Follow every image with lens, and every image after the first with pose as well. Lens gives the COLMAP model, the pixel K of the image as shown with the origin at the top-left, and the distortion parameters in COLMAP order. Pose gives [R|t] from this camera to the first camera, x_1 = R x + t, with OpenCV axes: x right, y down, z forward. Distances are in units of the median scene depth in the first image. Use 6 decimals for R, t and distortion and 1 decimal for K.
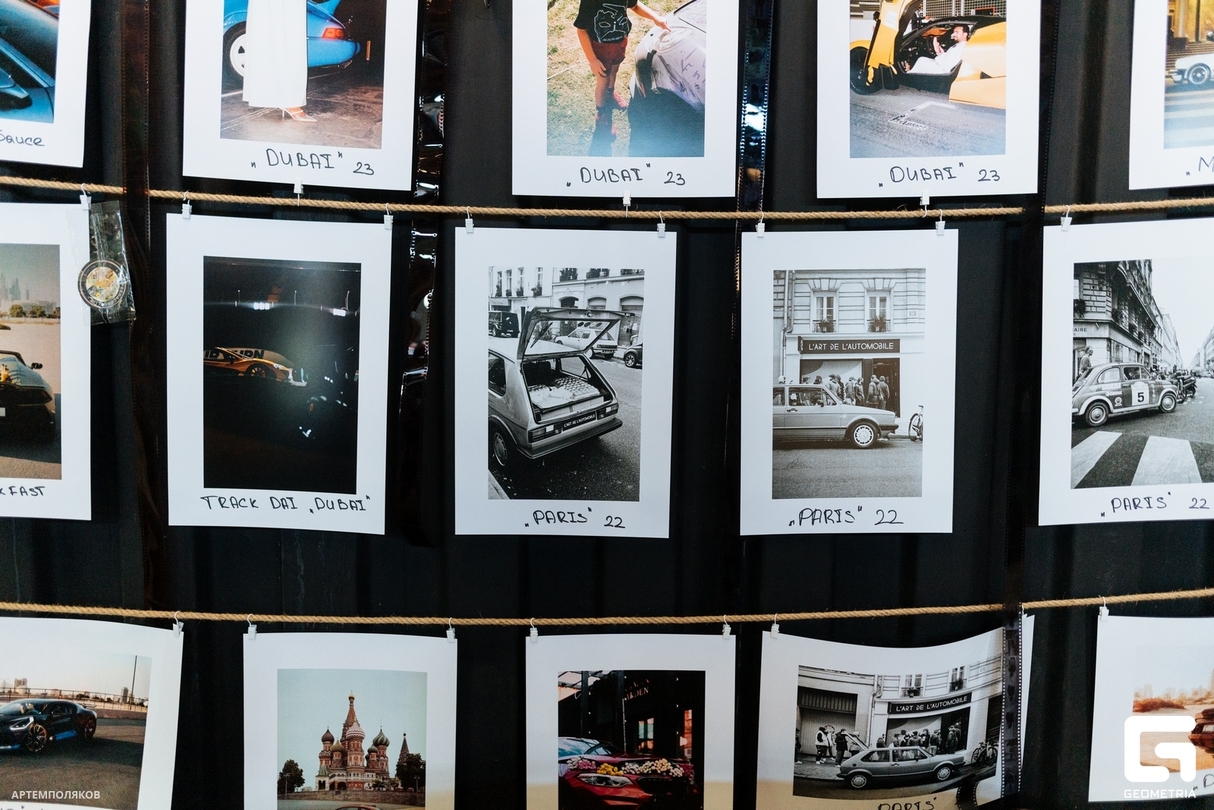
lens RADIAL K [[866.5, 0, 607.3], [0, 866.5, 402.1], [0, 0, 1]] dist [0.009255, -0.015186]
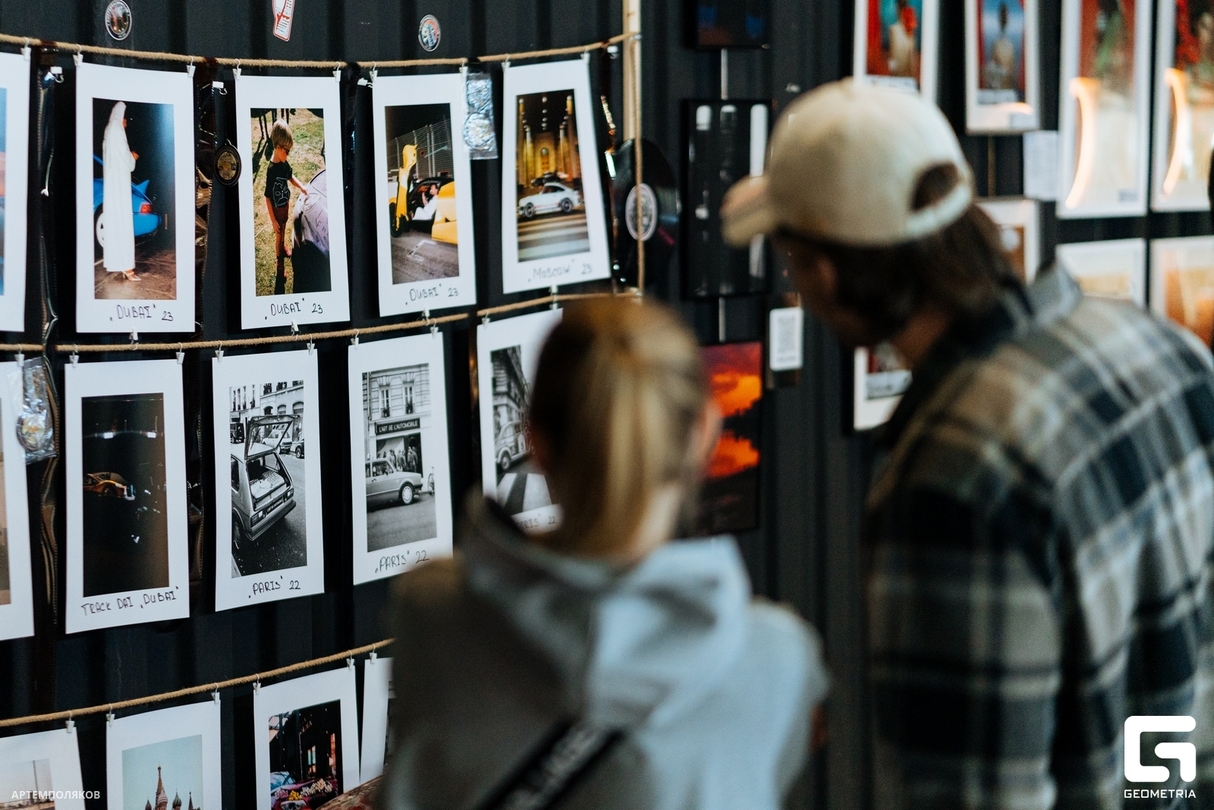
lens RADIAL K [[3426.4, 0, 606.3], [0, 3426.4, 406.5], [0, 0, 1]] dist [-0.036736, 0.000000]
pose [[0.538718, -0.079775, 0.838701, -3.884265], [0.099442, 0.994569, 0.030727, -0.222894], [-0.836597, 0.066849, 0.543725, -2.066283]]
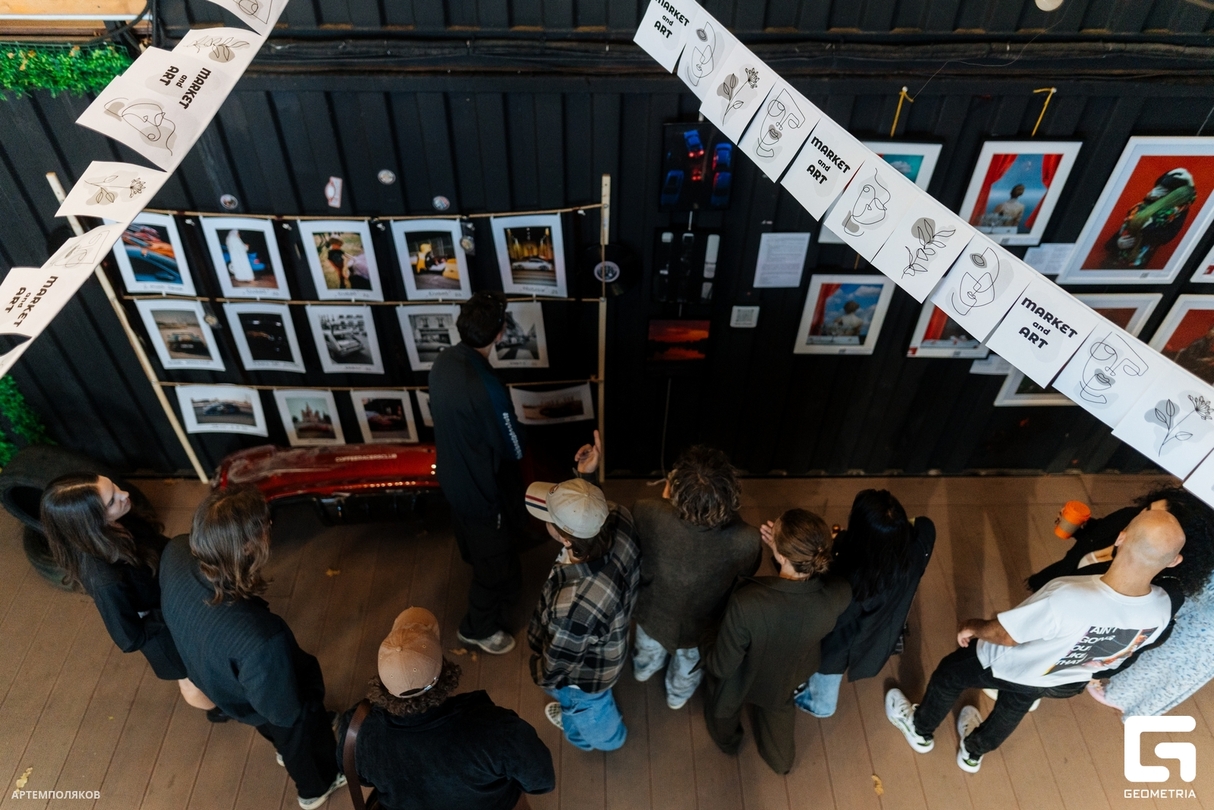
lens RADIAL K [[866.5, 0, 608.5], [0, 866.5, 405.9], [0, 0, 1]] dist [0.009255, -0.015186]
pose [[0.999813, 0.016483, -0.010101, 1.067924], [-0.006005, 0.761468, 0.648175, -2.131618], [0.018375, -0.647993, 0.761424, -1.865614]]
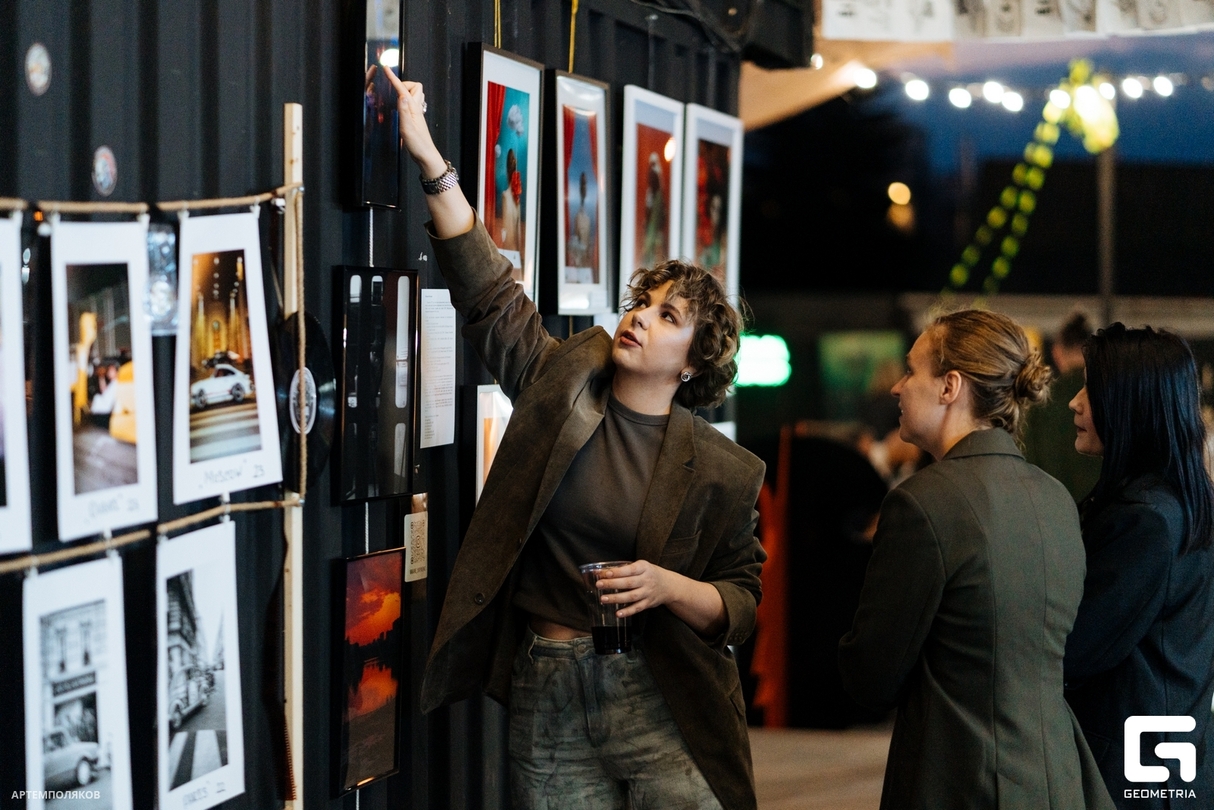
lens RADIAL K [[2870.9, 0, 608.2], [0, 2870.9, 403.3], [0, 0, 1]] dist [0.012661, 0.000000]
pose [[0.280409, -0.033640, 0.959291, -2.690731], [0.093615, 0.995580, 0.007548, -0.352639], [-0.955305, 0.087687, 0.282319, -0.528746]]
